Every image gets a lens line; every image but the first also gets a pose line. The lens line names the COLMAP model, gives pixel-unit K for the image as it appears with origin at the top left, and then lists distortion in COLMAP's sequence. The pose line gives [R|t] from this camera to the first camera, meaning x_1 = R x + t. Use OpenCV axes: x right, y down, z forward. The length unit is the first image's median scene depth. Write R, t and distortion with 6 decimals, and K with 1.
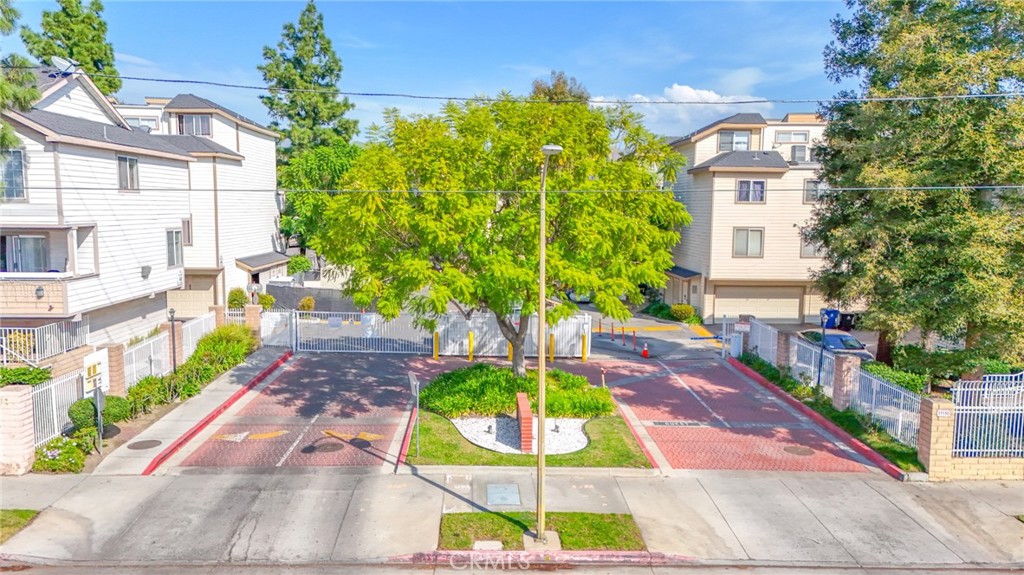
lens RADIAL K [[752.0, 0, 504.2], [0, 752.0, 285.4], [0, 0, 1]] dist [0.049936, -0.027949]
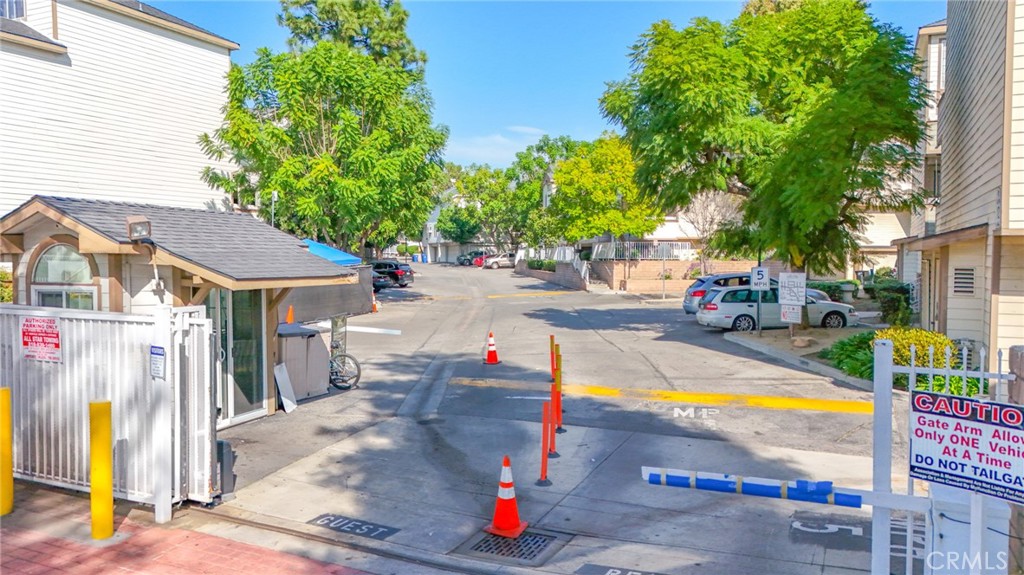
lens RADIAL K [[752.0, 0, 507.7], [0, 752.0, 287.7], [0, 0, 1]] dist [0.049936, -0.027949]
pose [[0.890223, 0.013648, -0.455320, 0.346188], [-0.042656, 0.997657, -0.053495, 0.047145], [0.453523, 0.067044, 0.888719, 0.984656]]
